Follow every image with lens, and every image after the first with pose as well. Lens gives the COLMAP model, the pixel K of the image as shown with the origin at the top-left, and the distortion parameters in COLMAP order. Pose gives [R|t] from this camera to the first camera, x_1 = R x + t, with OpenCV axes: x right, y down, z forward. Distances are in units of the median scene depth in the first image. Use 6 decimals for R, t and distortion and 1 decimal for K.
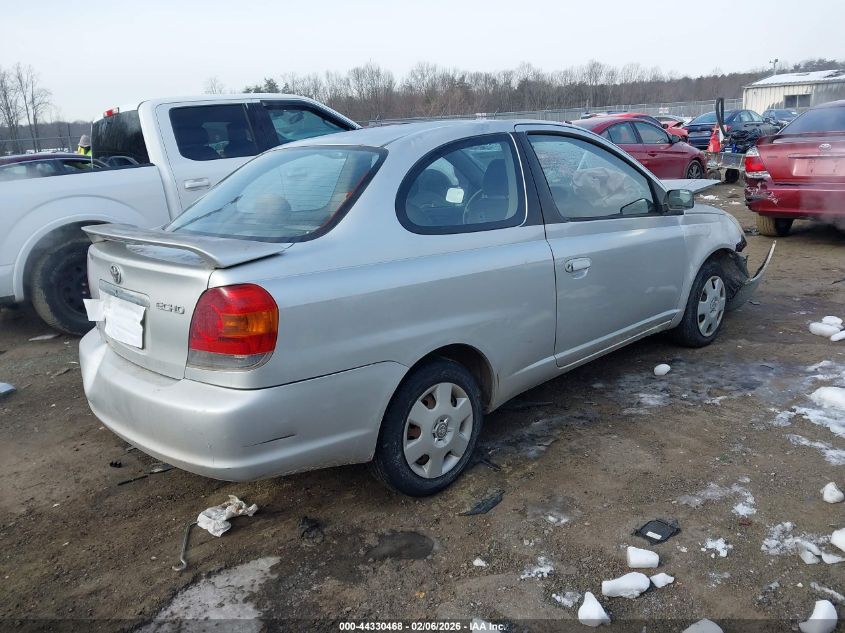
lens RADIAL K [[685.8, 0, 422.5], [0, 685.8, 316.5], [0, 0, 1]] dist [-0.005462, -0.002380]
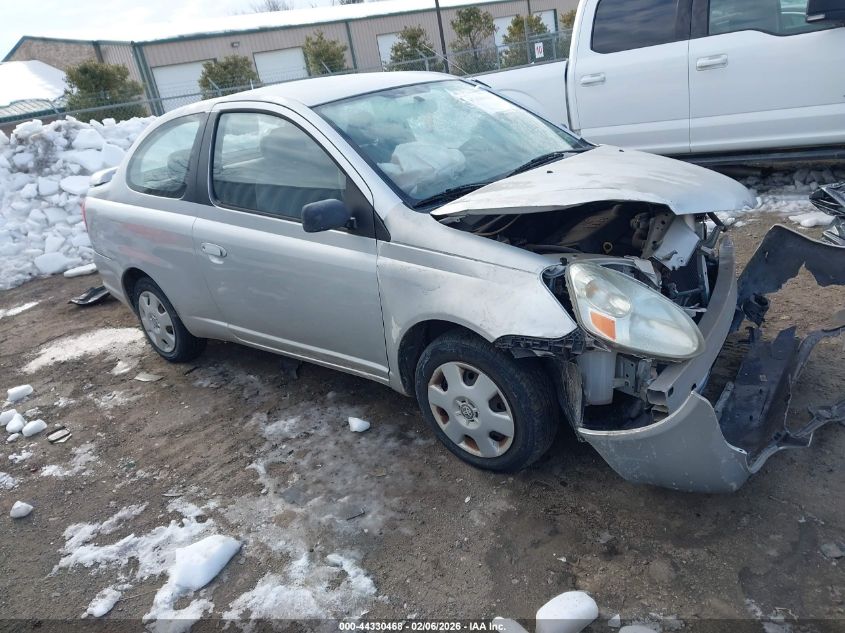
lens RADIAL K [[685.8, 0, 422.5], [0, 685.8, 316.5], [0, 0, 1]] dist [-0.005462, -0.002380]
pose [[0.076704, 0.380662, -0.921527, 0.862981], [-0.096496, 0.922746, 0.373133, -0.277071], [0.992373, 0.060302, 0.107511, 0.842994]]
